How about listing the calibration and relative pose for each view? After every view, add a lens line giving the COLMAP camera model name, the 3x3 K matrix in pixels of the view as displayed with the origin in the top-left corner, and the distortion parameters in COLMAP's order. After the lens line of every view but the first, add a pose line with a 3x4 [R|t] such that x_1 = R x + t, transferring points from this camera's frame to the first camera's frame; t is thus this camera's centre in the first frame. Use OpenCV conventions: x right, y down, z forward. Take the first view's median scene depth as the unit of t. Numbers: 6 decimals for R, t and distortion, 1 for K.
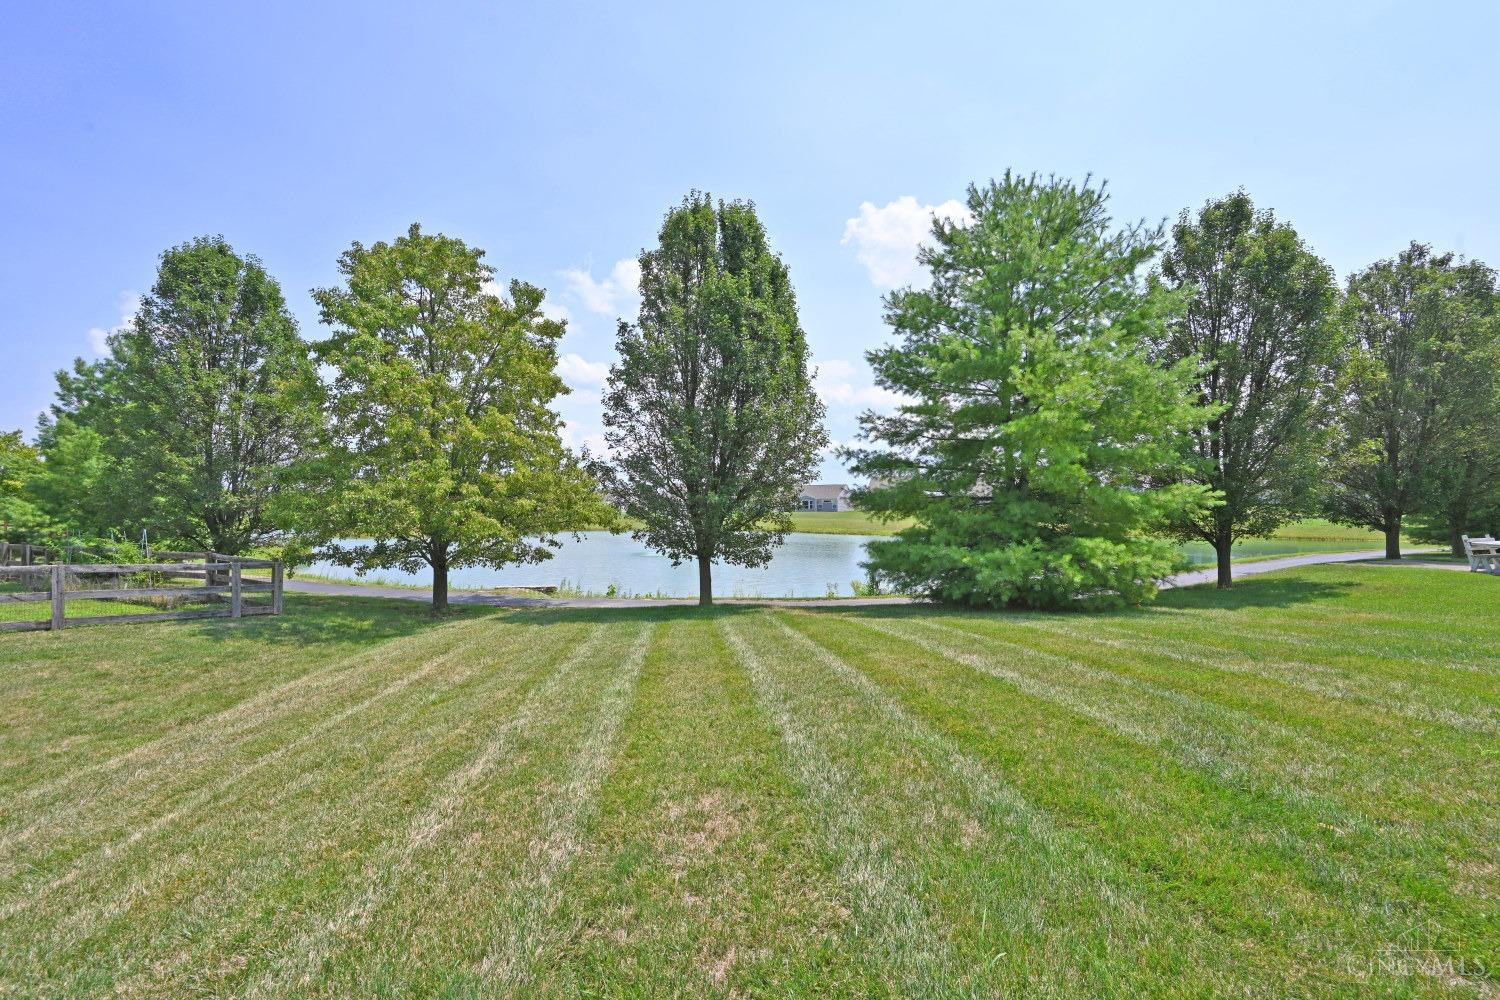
lens RADIAL K [[592.1, 0, 747.0], [0, 592.1, 501.8], [0, 0, 1]] dist [0.005602, 0.000168]
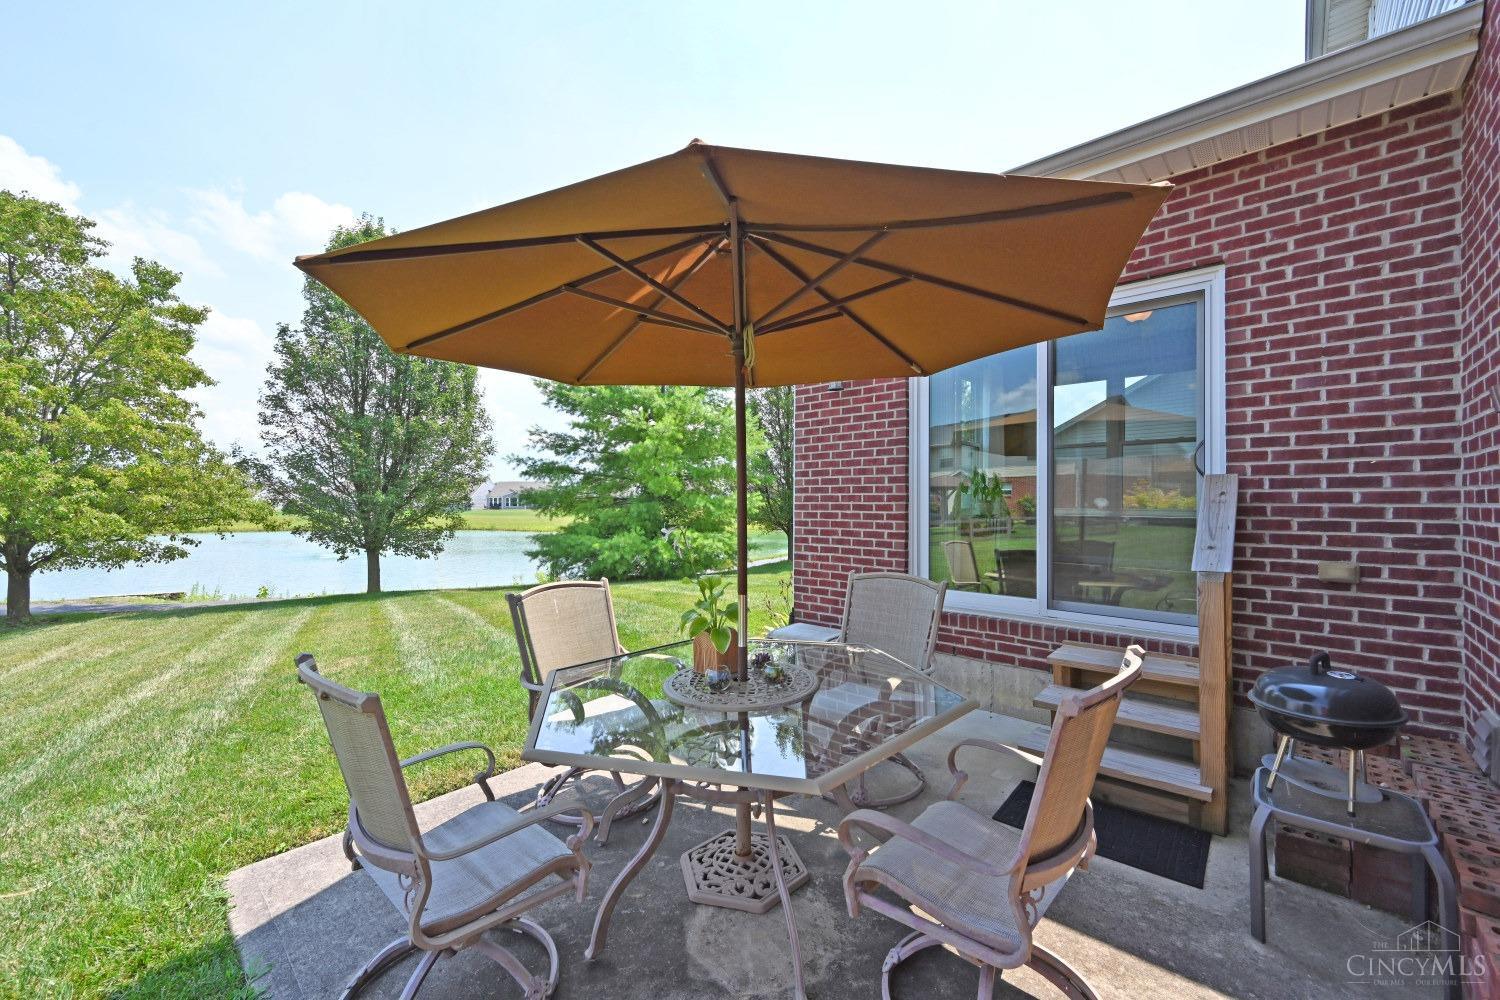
lens RADIAL K [[592.1, 0, 738.3], [0, 592.1, 499.5], [0, 0, 1]] dist [0.005602, 0.000168]
pose [[0.898584, 0.011789, 0.438643, 0.050706], [-0.011515, 0.999928, -0.003284, -0.004366], [-0.438651, -0.002100, 0.898655, -0.271597]]
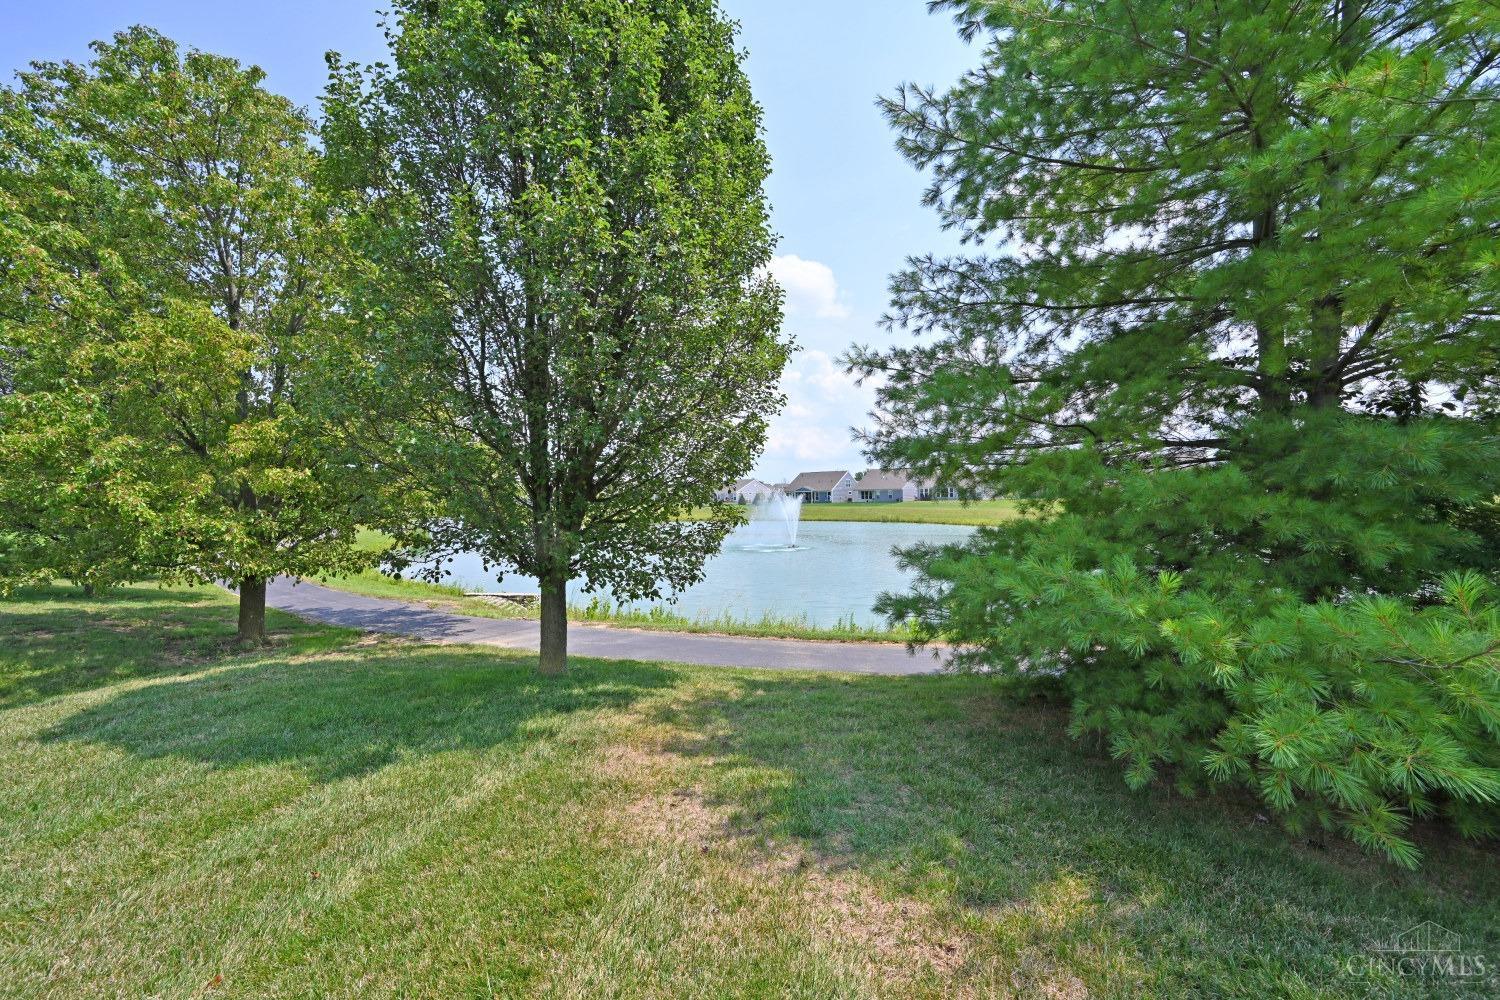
lens RADIAL K [[592.1, 0, 750.6], [0, 592.1, 496.6], [0, 0, 1]] dist [0.005602, 0.000168]
pose [[0.958558, -0.000344, -0.284896, 0.228864], [0.003180, 0.999950, 0.009494, 0.023748], [0.284879, -0.010006, 0.958511, 0.546914]]
